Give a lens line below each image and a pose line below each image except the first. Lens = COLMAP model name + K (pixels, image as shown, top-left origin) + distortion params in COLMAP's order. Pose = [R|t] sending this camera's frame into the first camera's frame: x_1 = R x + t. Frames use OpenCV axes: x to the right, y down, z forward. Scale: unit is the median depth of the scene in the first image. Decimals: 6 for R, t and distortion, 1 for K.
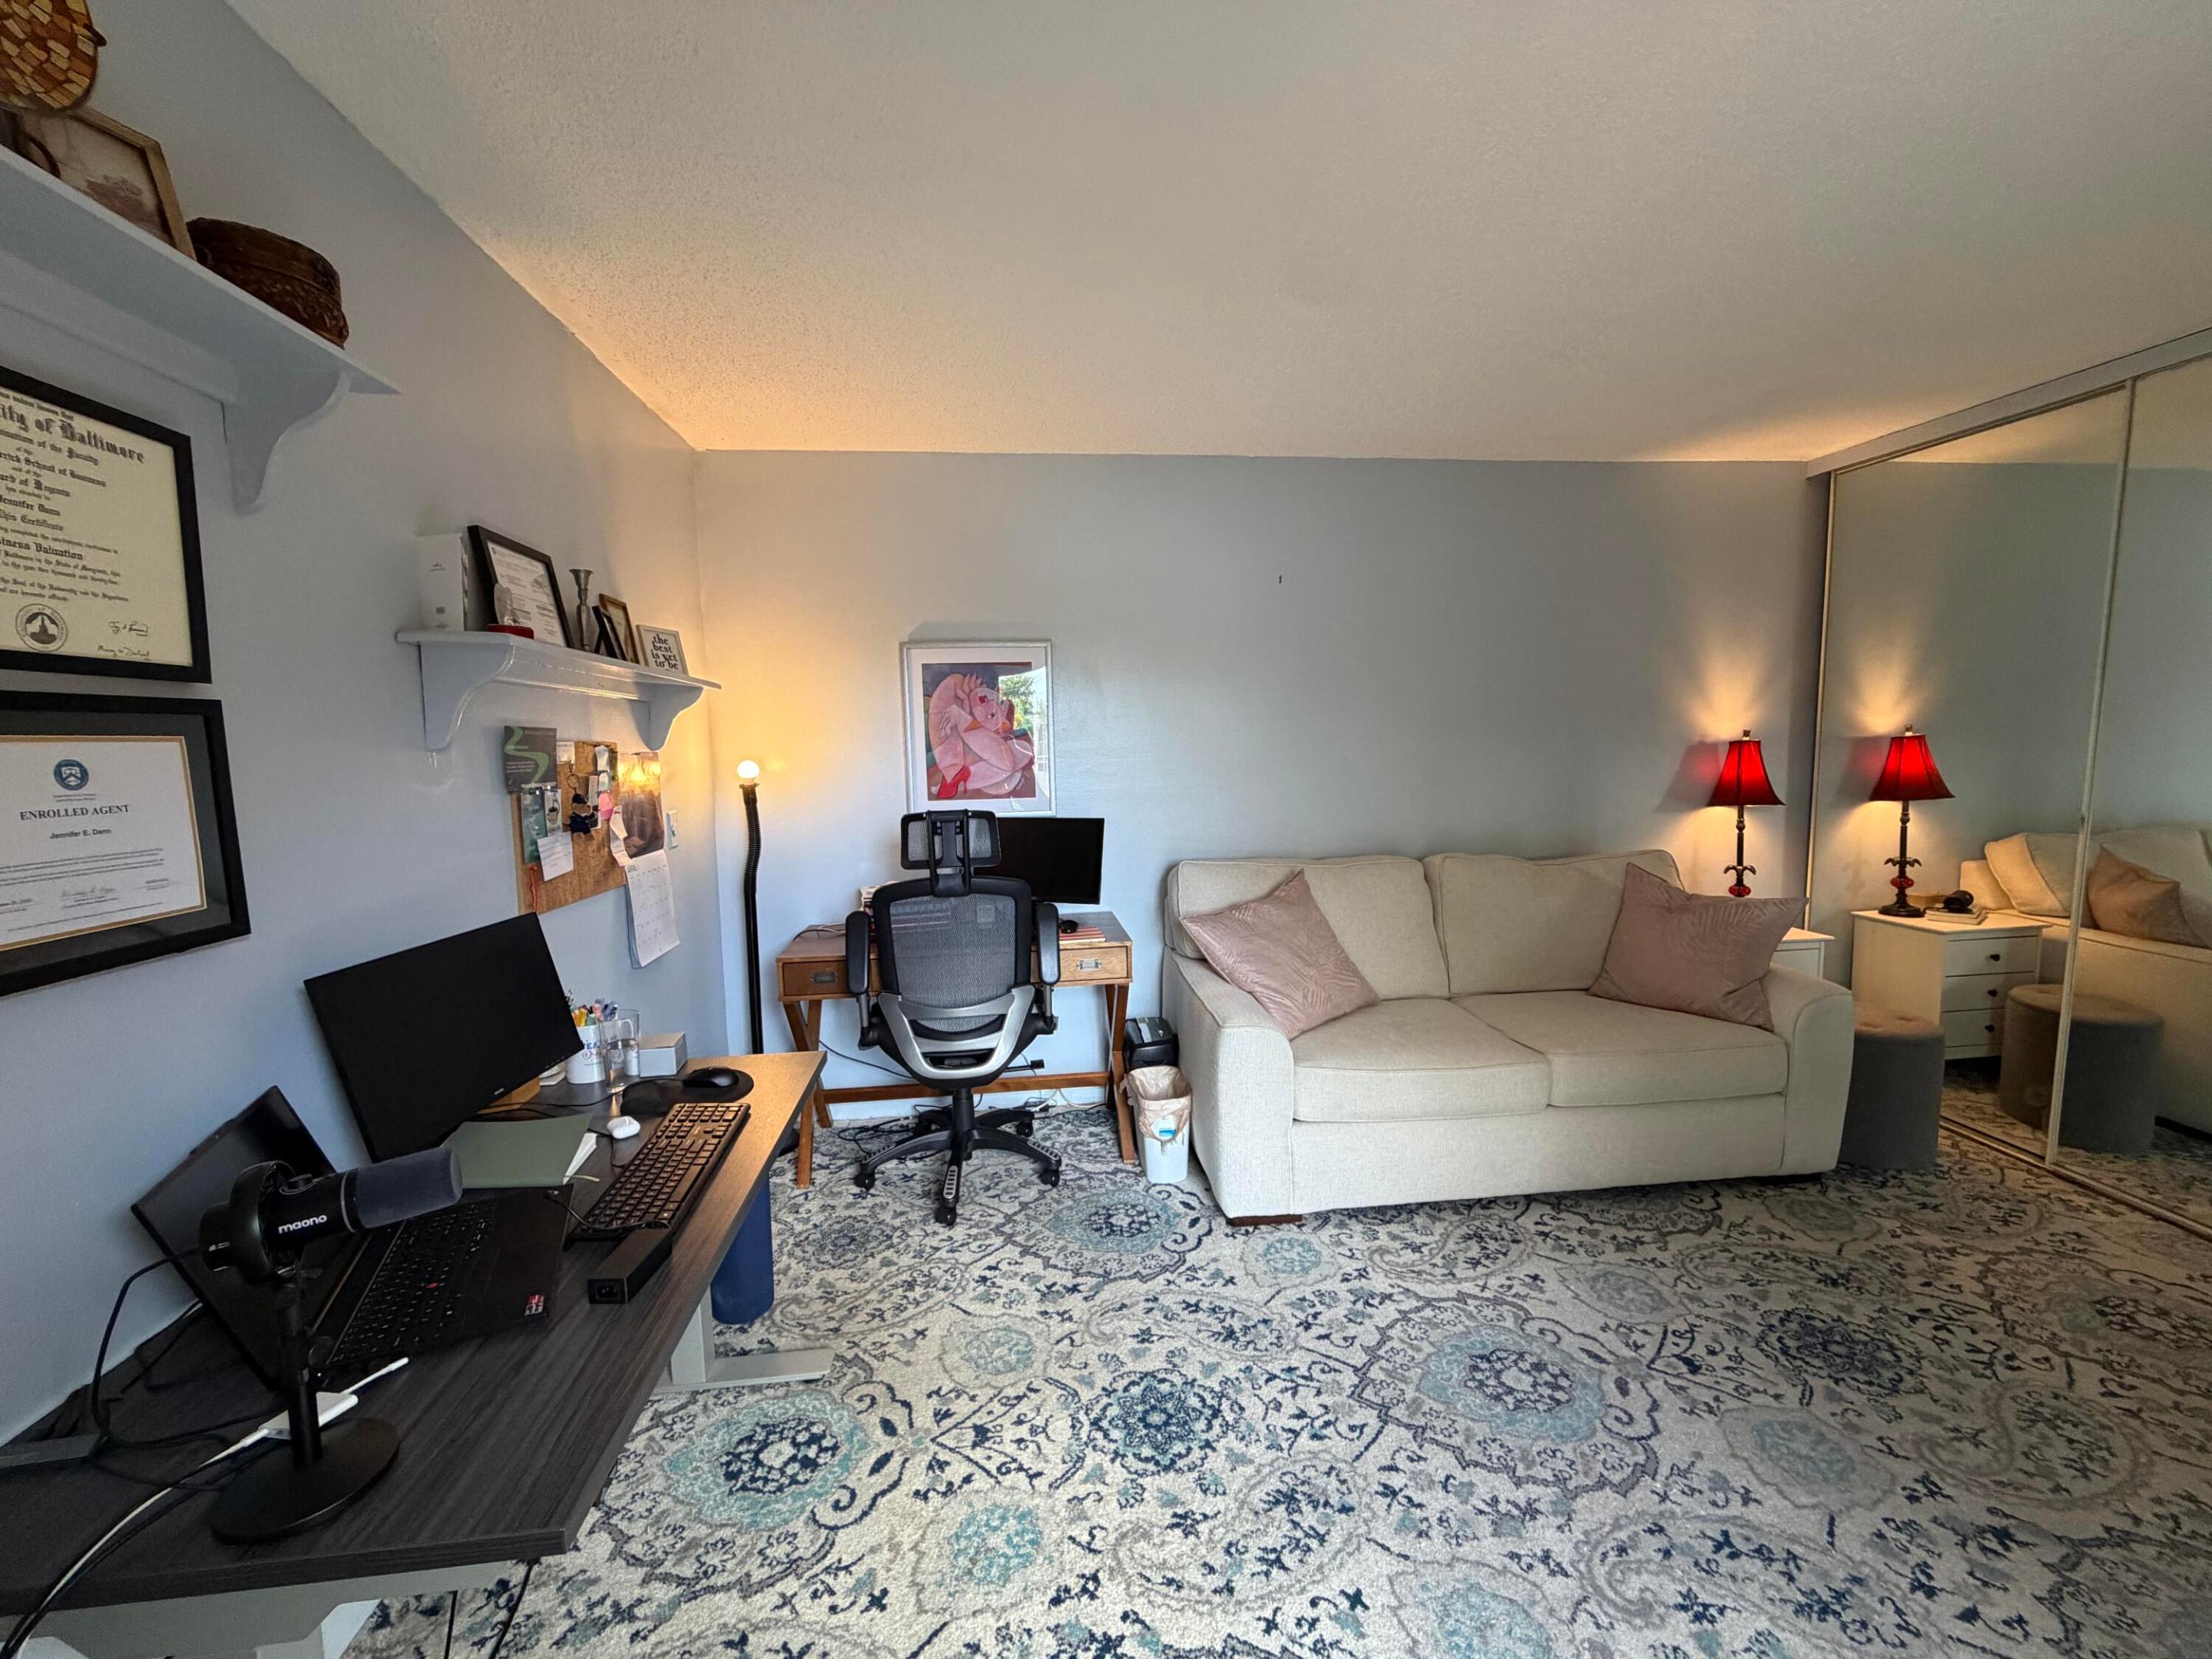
lens RADIAL K [[882.0, 0, 1096.6], [0, 882.0, 831.5], [0, 0, 1]] dist [-0.000695, 0.000340]
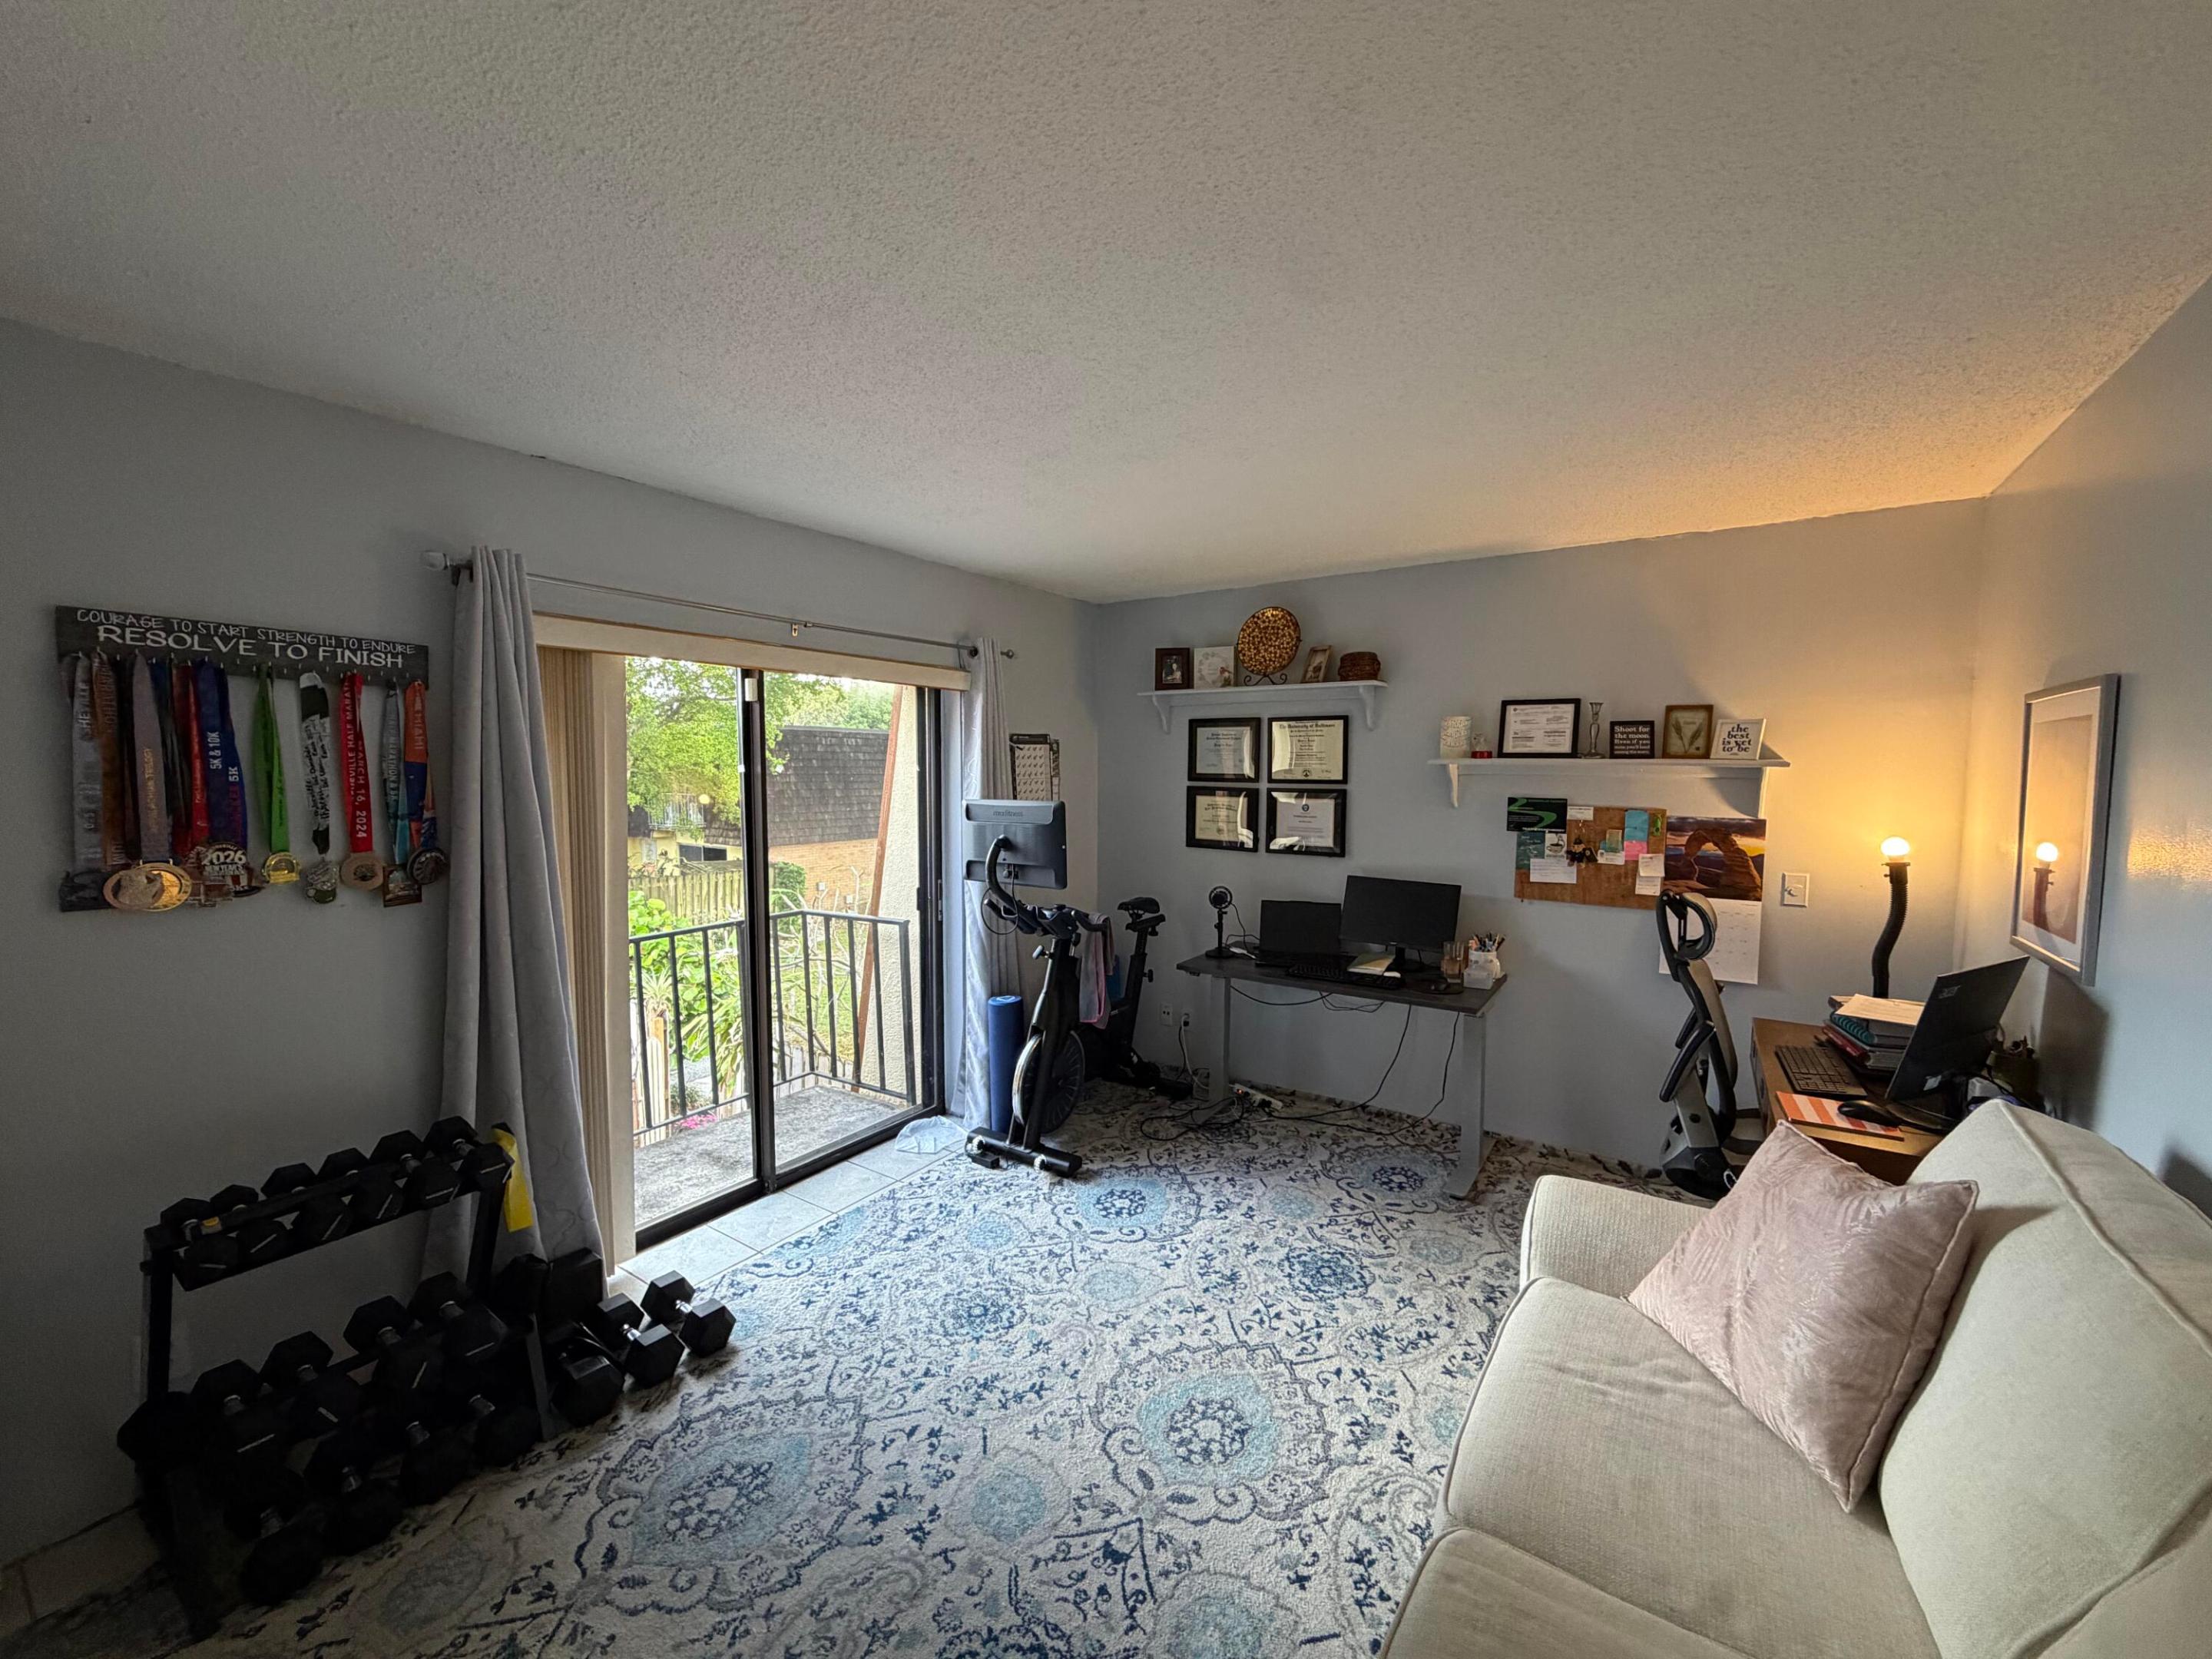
lens RADIAL K [[882.0, 0, 1096.6], [0, 882.0, 831.5], [0, 0, 1]] dist [-0.000695, 0.000340]
pose [[-0.655219, 0.072359, -0.751966, 1.483468], [-0.067466, 0.985820, 0.153649, -0.295815], [0.752421, 0.151406, -0.641045, 1.647761]]
